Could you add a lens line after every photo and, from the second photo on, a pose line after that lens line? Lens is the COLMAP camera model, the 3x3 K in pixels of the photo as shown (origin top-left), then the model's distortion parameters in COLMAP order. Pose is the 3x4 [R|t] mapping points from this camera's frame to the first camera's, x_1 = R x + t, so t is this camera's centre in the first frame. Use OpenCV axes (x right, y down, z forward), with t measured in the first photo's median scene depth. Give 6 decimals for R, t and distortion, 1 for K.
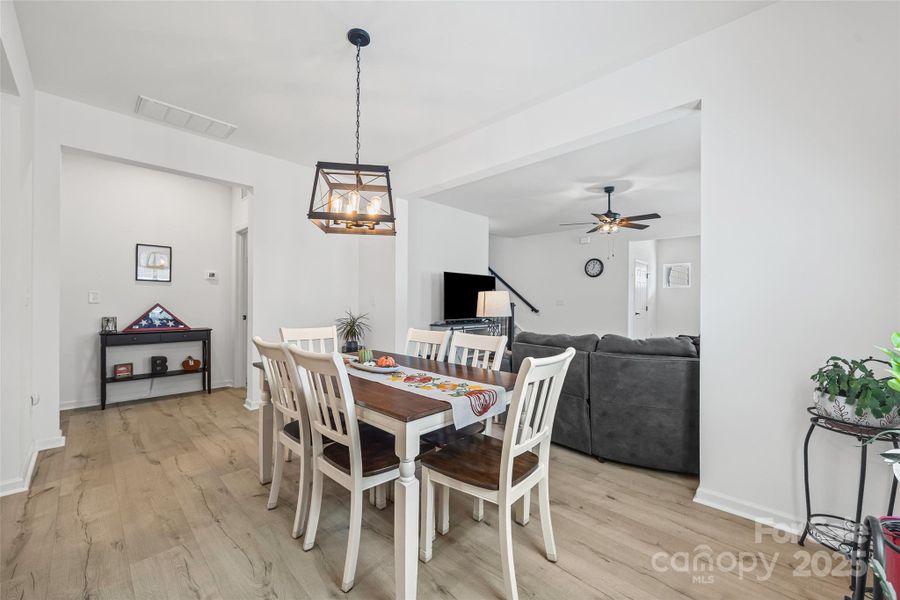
lens RADIAL K [[341.5, 0, 450.0], [0, 341.5, 300.0], [0, 0, 1]] dist [0.000248, 0.000053]
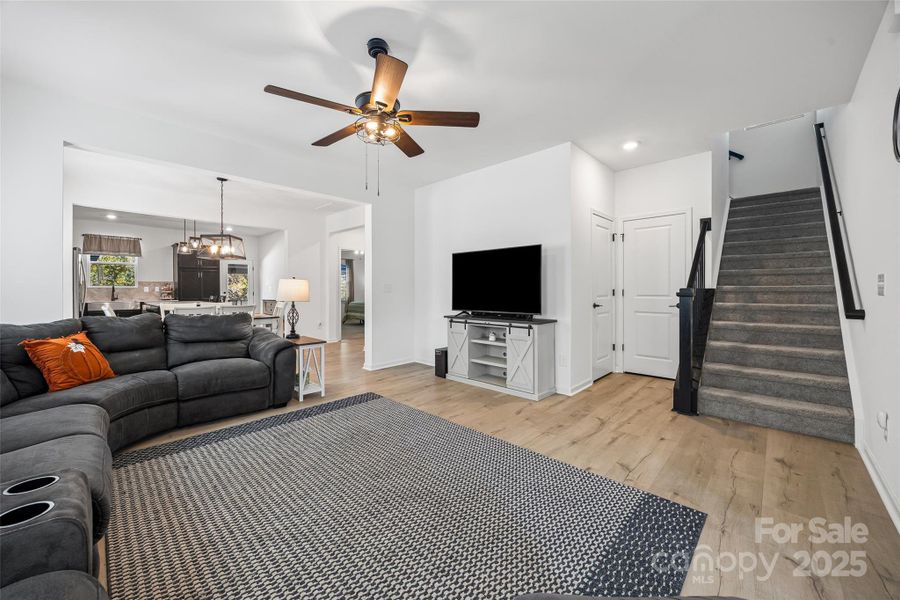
lens RADIAL K [[344.4, 0, 448.3], [0, 344.4, 292.2], [0, 0, 1]] dist [0.001700, 0.000100]
pose [[0.031894, 0.004437, -0.999481, 0.949817], [0.009167, 0.999947, 0.004731, 0.010937], [0.999449, -0.009314, 0.031851, 1.085078]]
